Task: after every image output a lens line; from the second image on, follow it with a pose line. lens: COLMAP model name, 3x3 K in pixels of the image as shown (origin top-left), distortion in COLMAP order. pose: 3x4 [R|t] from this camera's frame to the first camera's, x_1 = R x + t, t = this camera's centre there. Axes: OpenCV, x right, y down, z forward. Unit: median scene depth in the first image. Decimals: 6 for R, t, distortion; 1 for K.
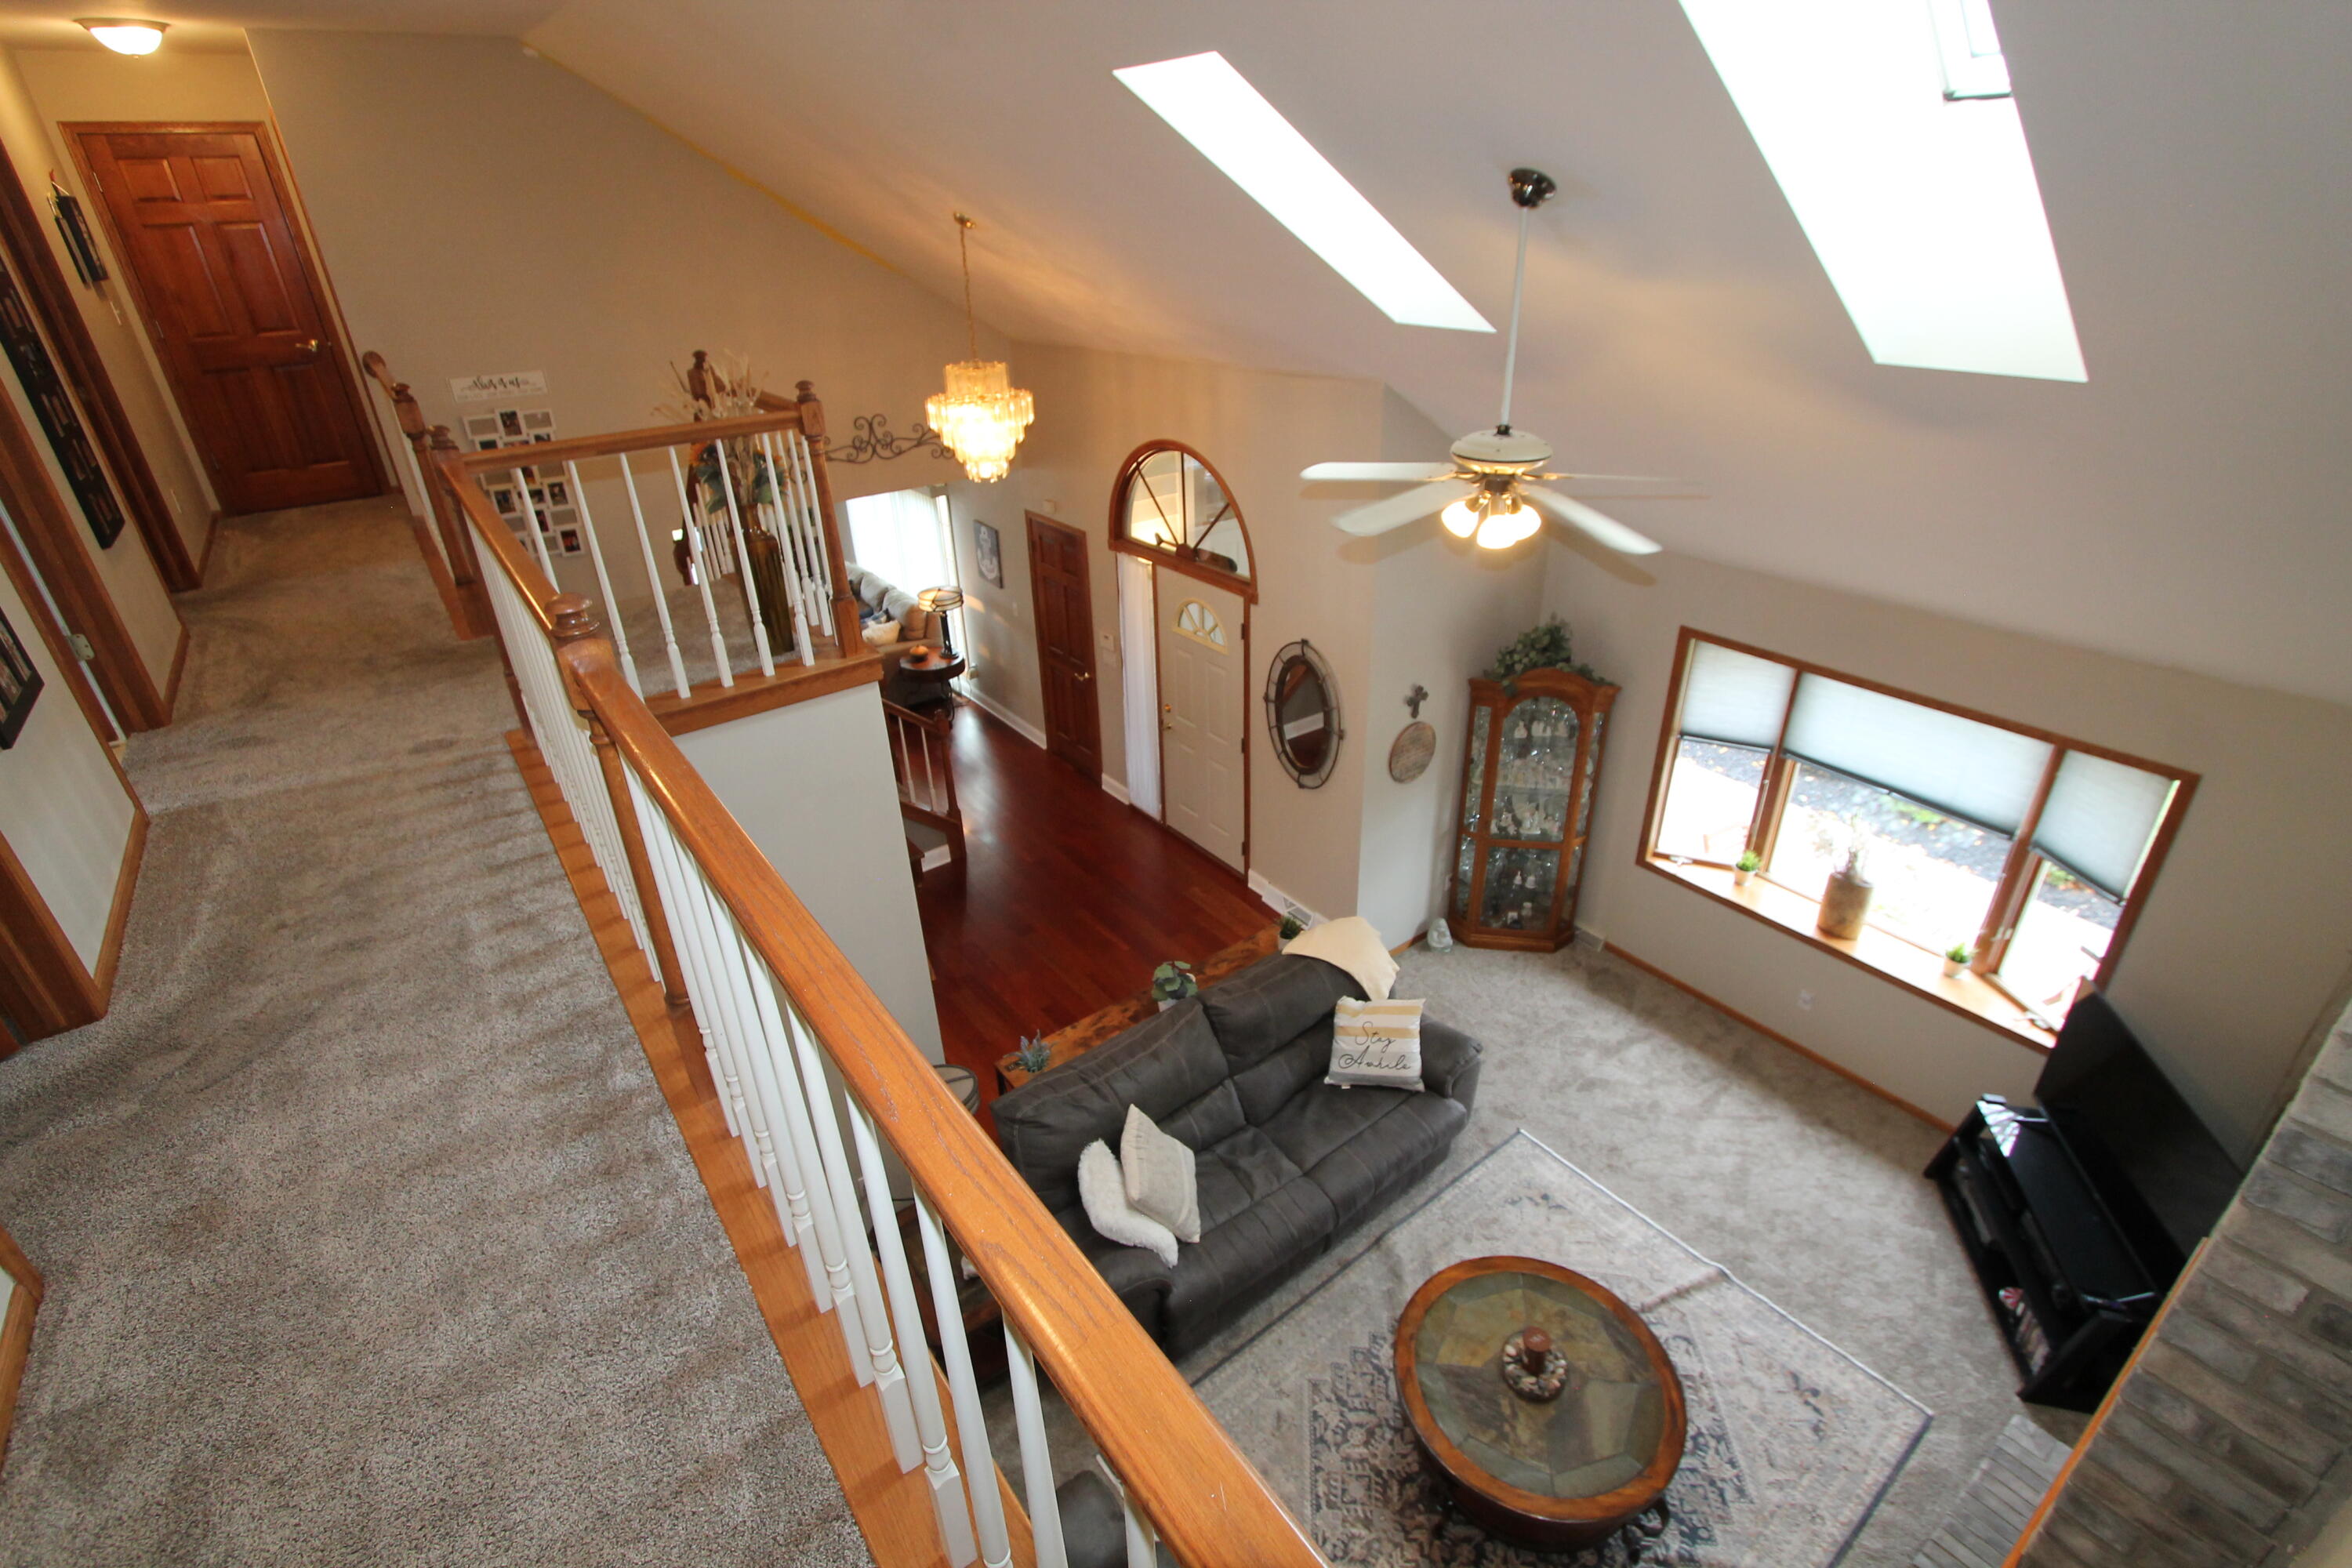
lens RADIAL K [[1100.7, 0, 1172.1], [0, 1100.7, 781.7], [0, 0, 1]] dist [-0.019487, 0.002624]
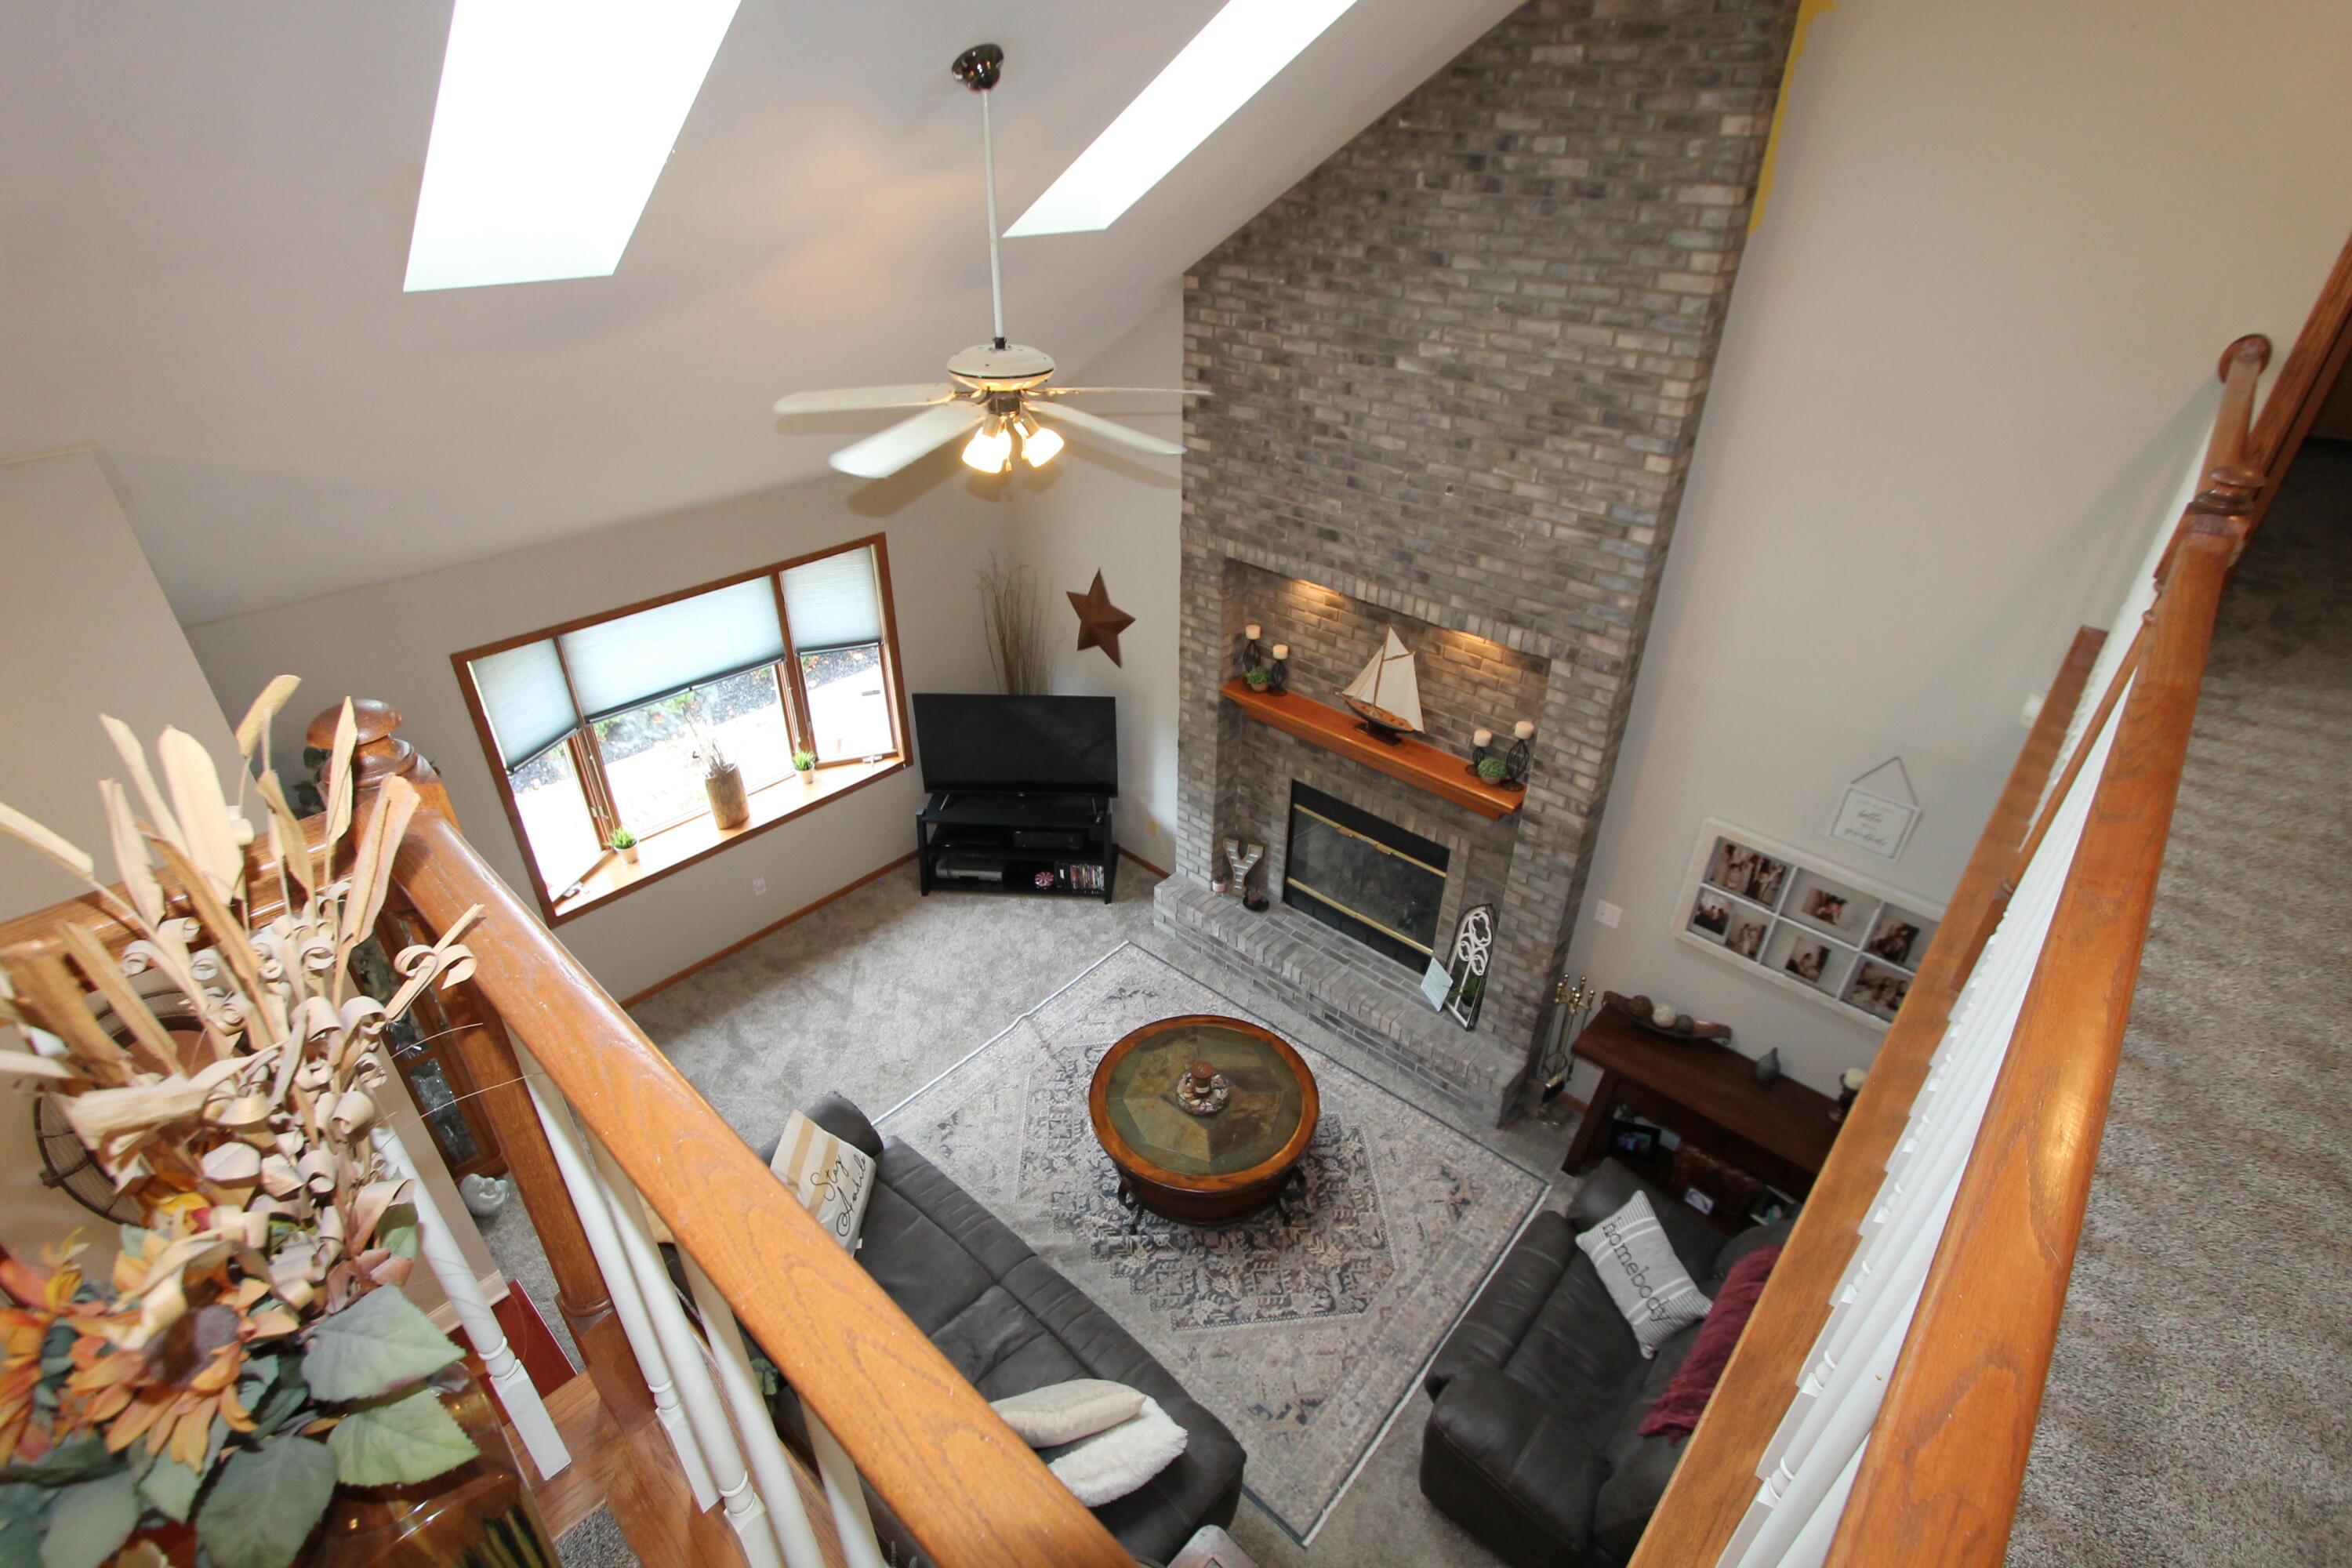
lens RADIAL K [[1100.7, 0, 1168.9], [0, 1100.7, 784.3], [0, 0, 1]] dist [-0.019487, 0.002624]
pose [[-0.201941, -0.485060, 0.850844, -0.442167], [0.454411, 0.723173, 0.520126, -0.301631], [-0.867600, 0.491668, 0.074378, 0.639510]]
